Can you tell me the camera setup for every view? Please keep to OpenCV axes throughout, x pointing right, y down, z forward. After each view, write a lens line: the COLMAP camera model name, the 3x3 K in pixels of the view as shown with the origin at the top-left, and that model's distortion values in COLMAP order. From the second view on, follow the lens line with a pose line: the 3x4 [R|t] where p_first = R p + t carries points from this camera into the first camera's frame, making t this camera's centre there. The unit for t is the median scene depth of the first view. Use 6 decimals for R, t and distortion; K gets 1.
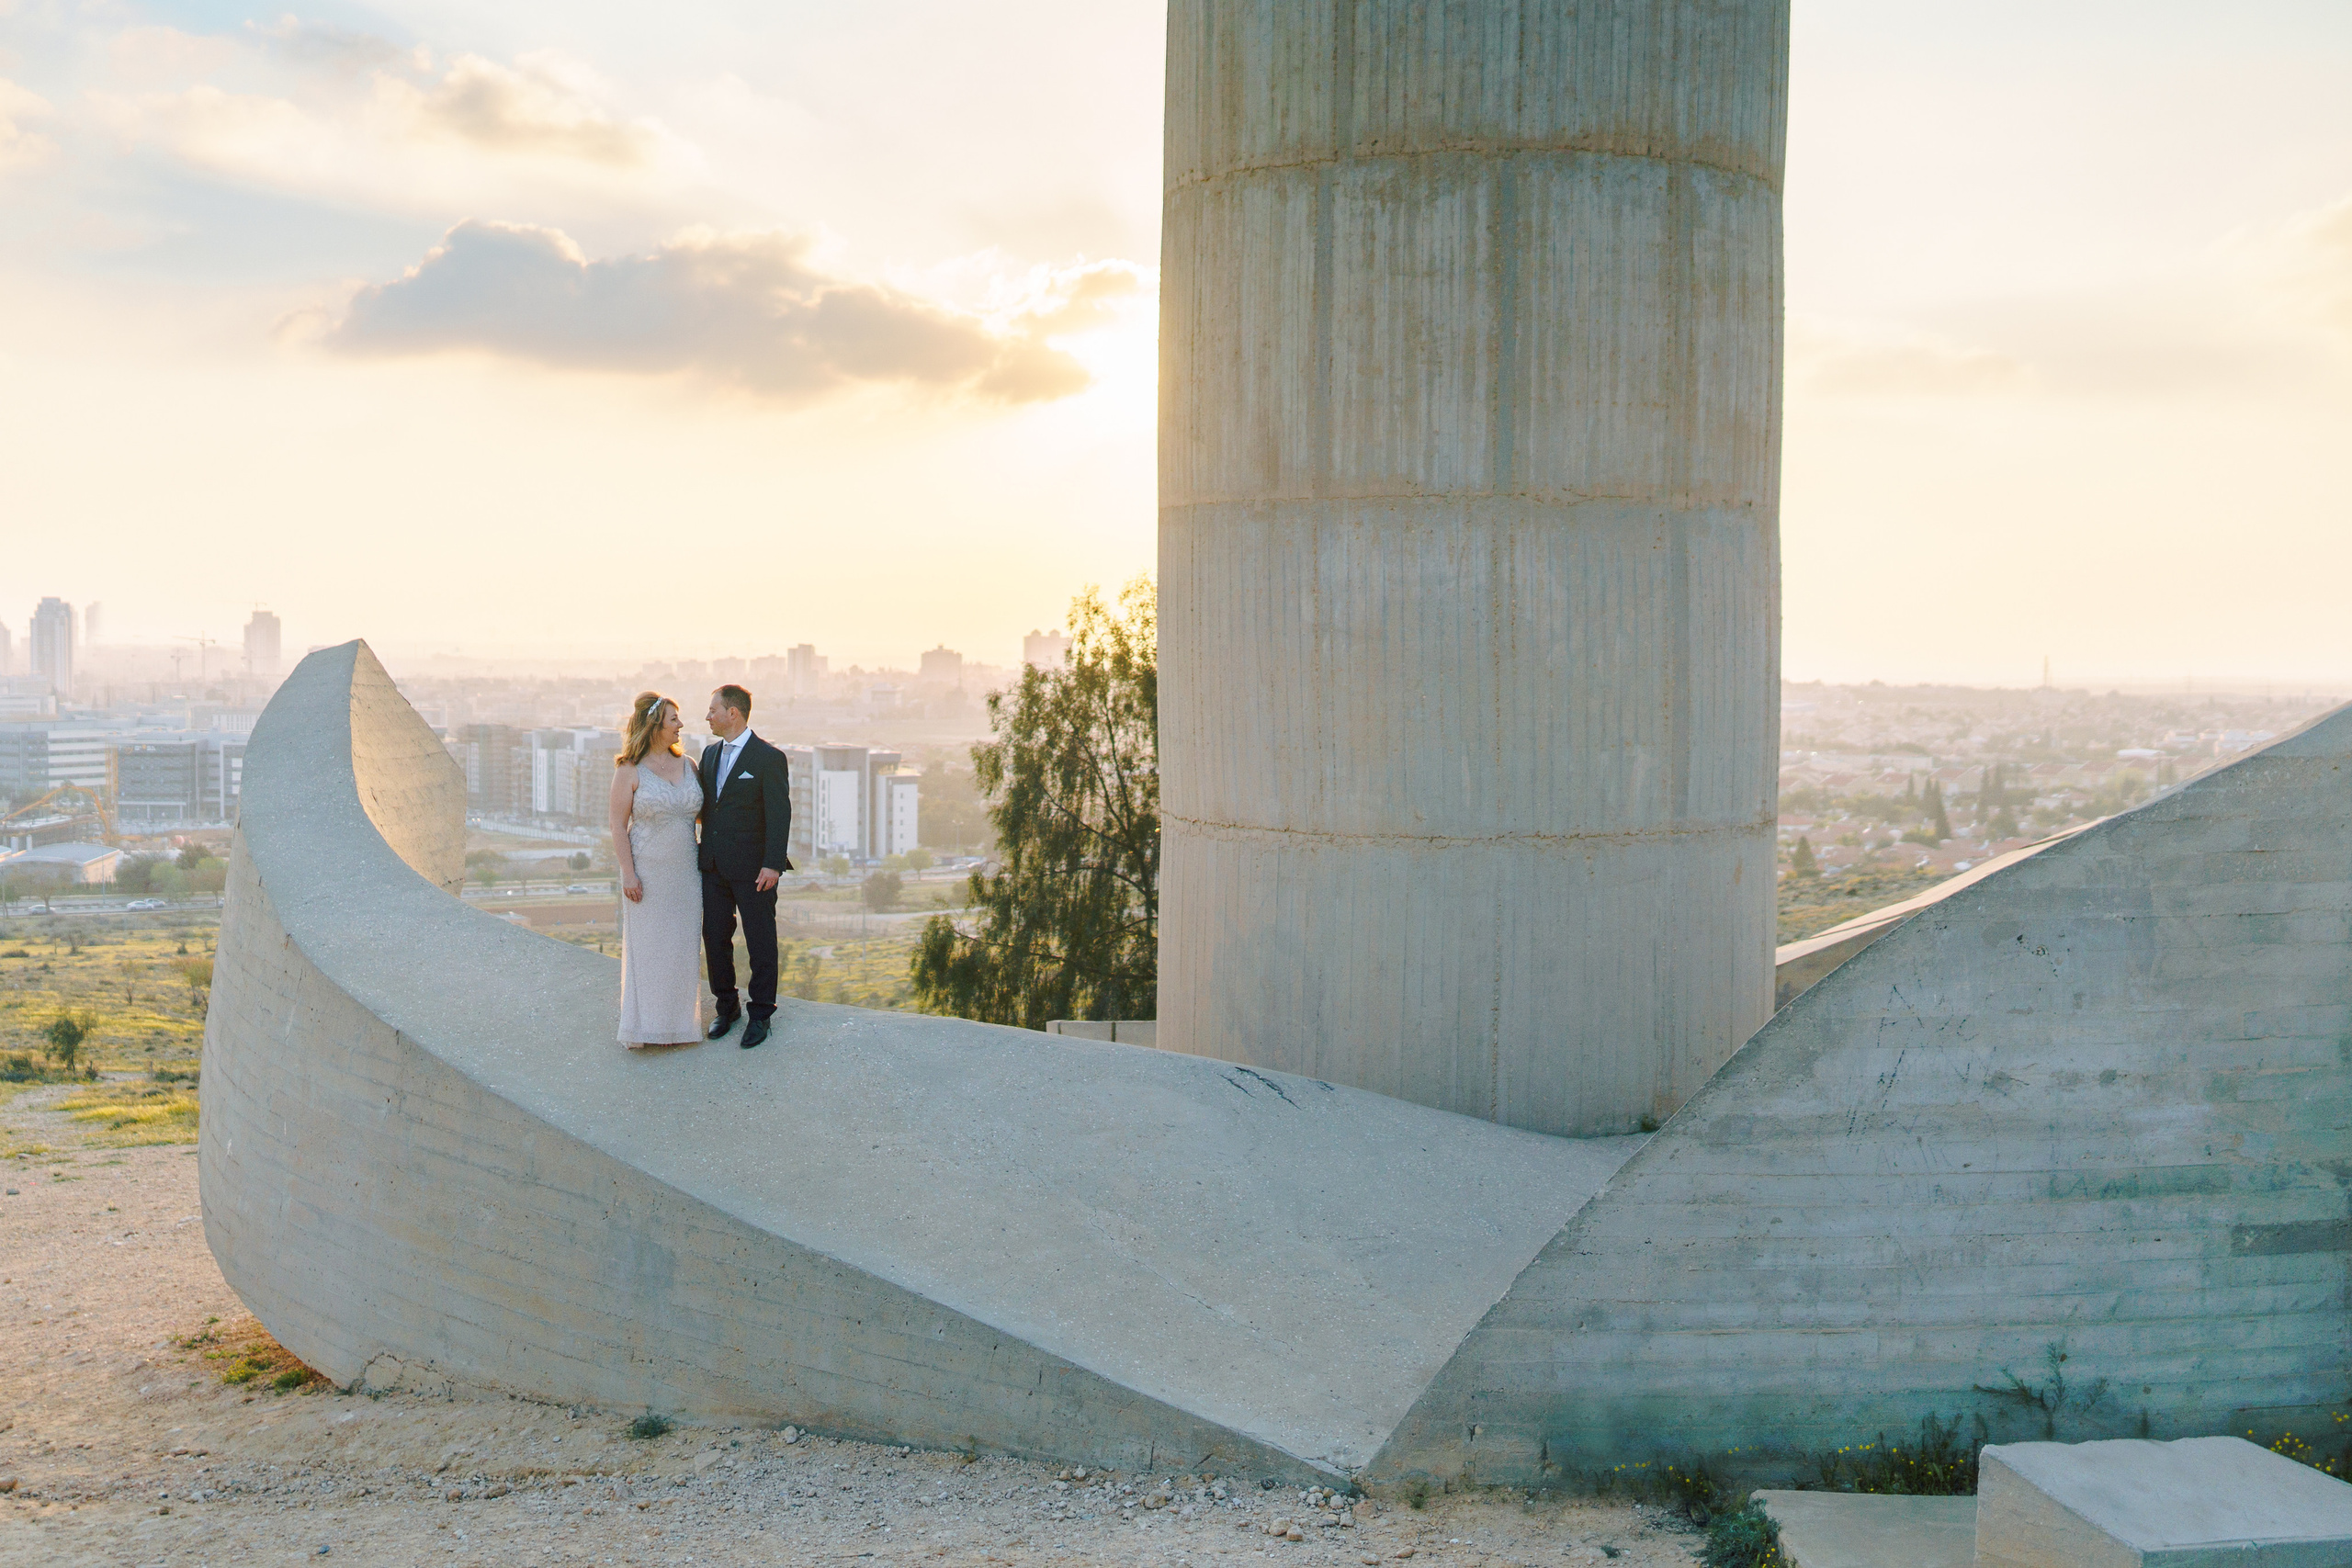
lens RADIAL K [[2487.7, 0, 1160.5], [0, 2487.7, 782.9], [0, 0, 1]] dist [-0.007483, 0.002590]
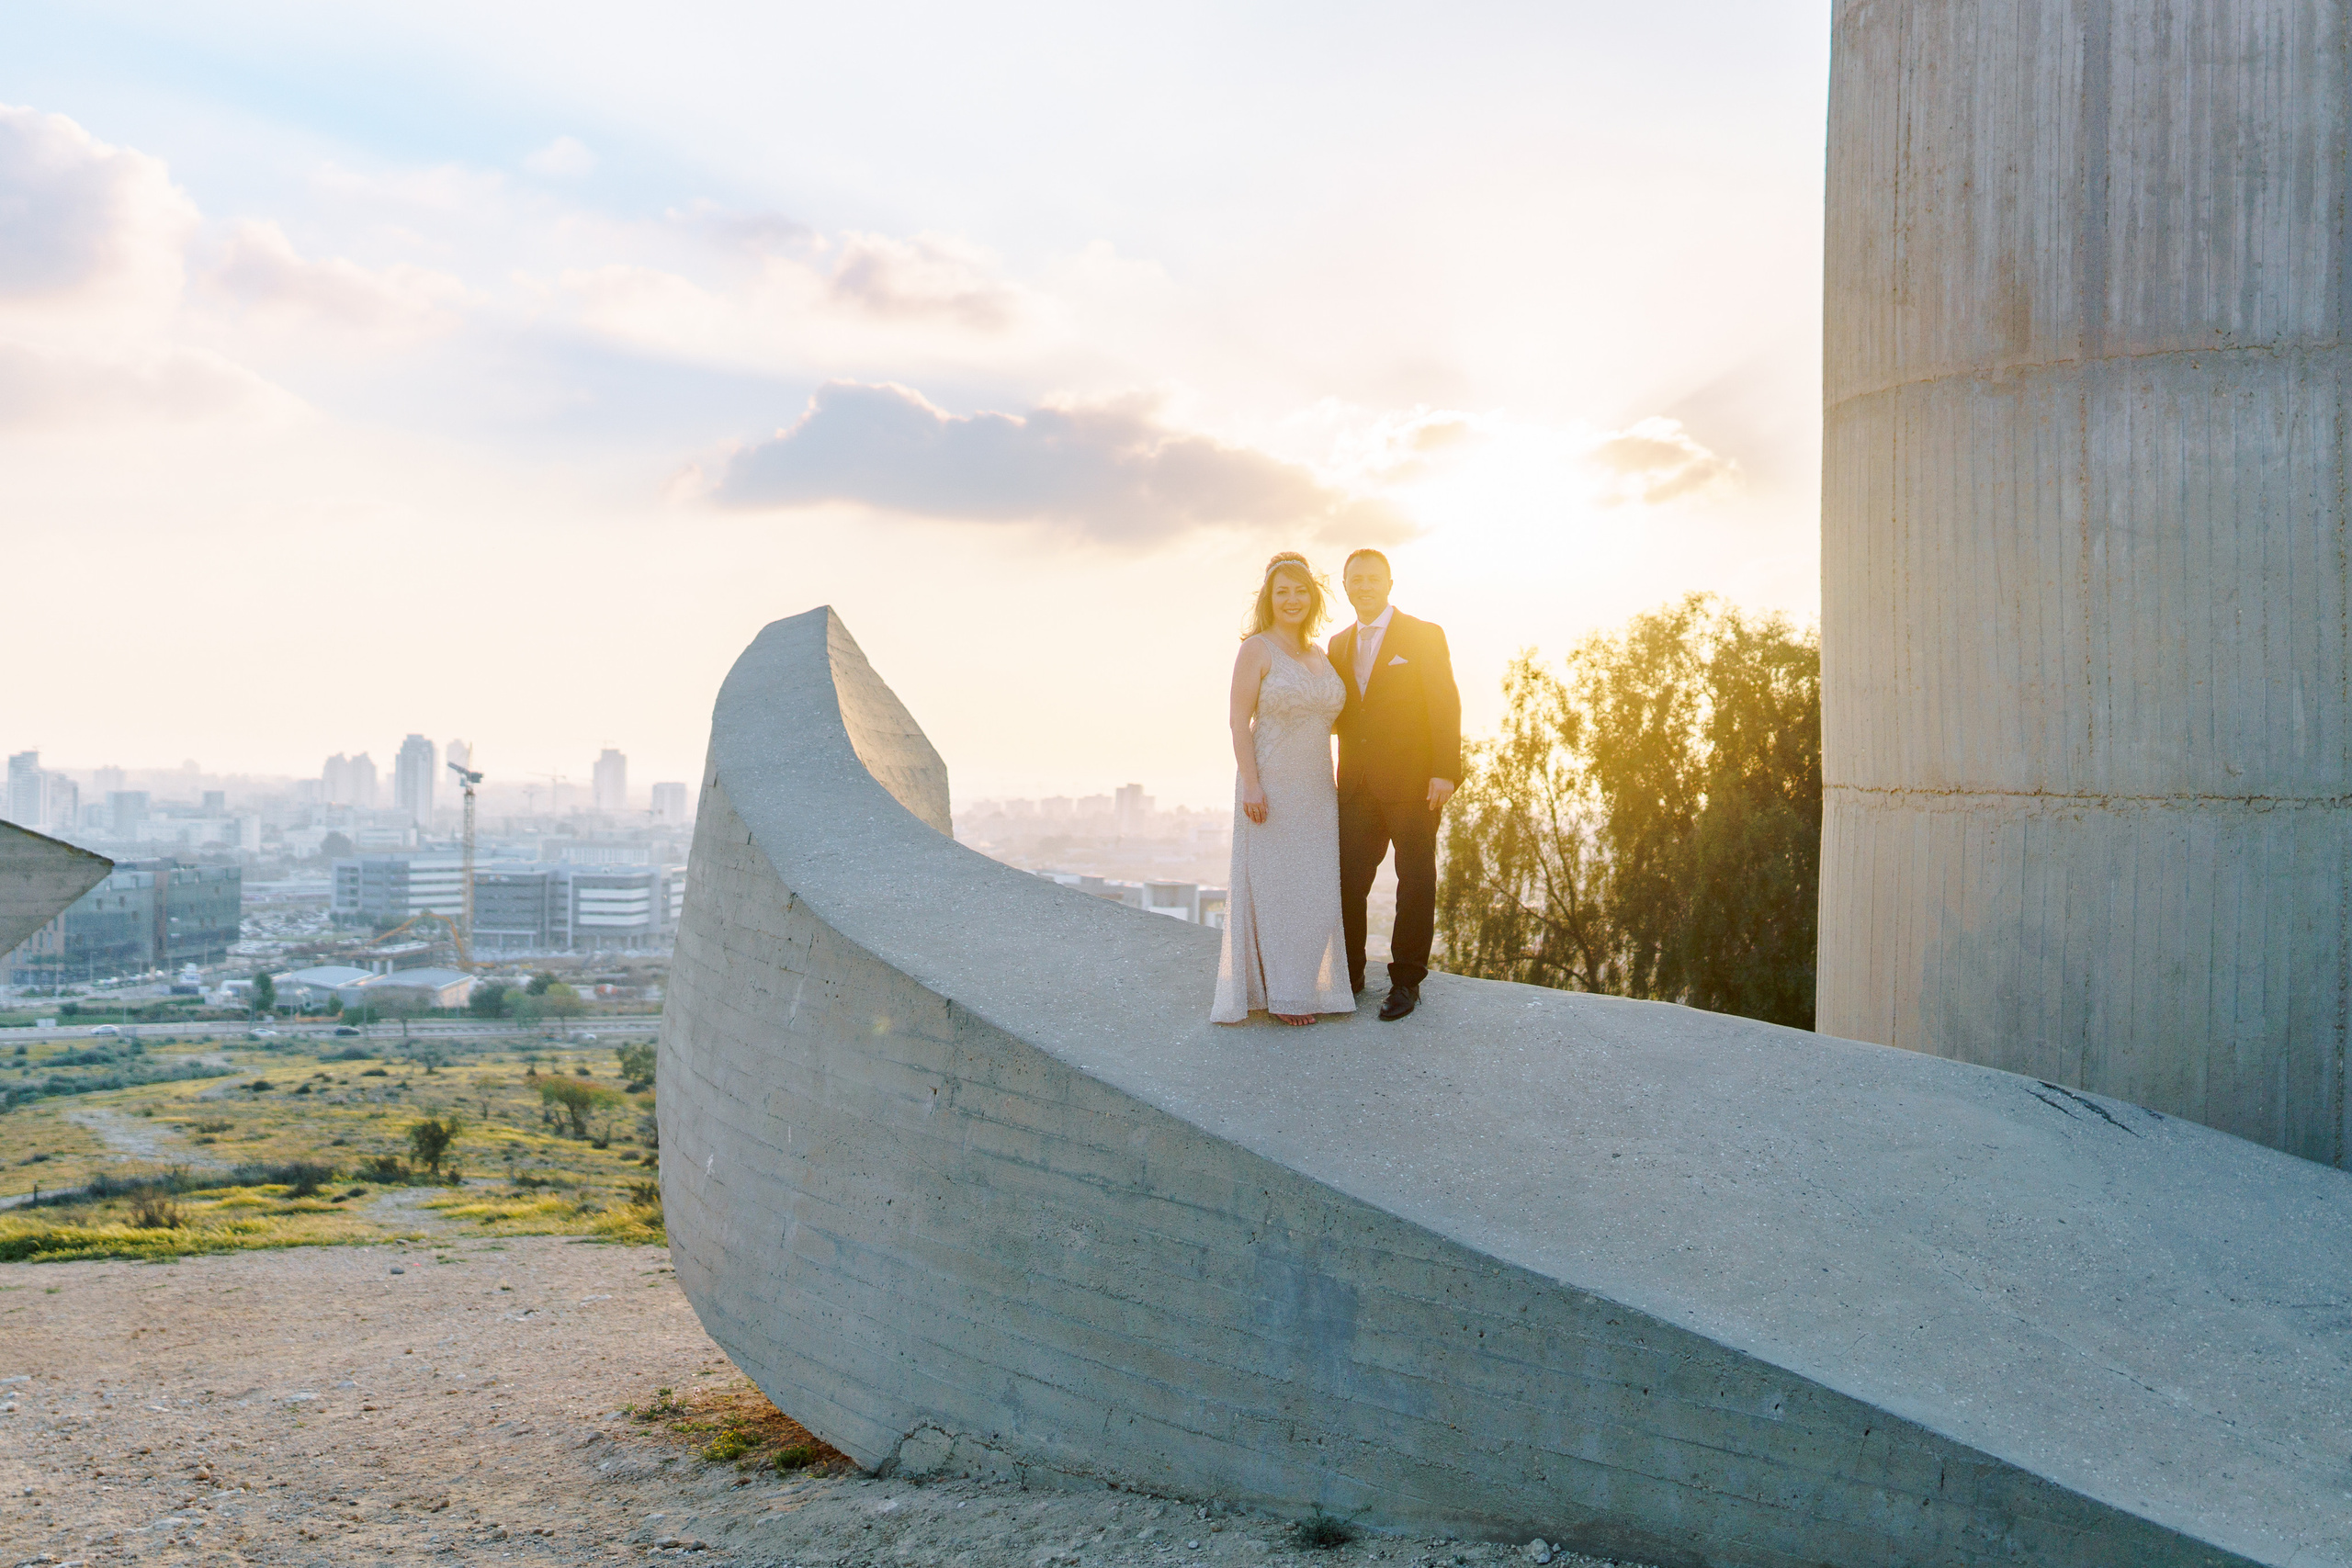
lens RADIAL K [[2487.7, 0, 1160.5], [0, 2487.7, 782.9], [0, 0, 1]] dist [-0.007483, 0.002590]
pose [[0.991984, 0.004994, -0.126268, -0.126867], [-0.012459, 0.998215, -0.058401, 0.067010], [0.125751, 0.059507, 0.990276, 0.212607]]
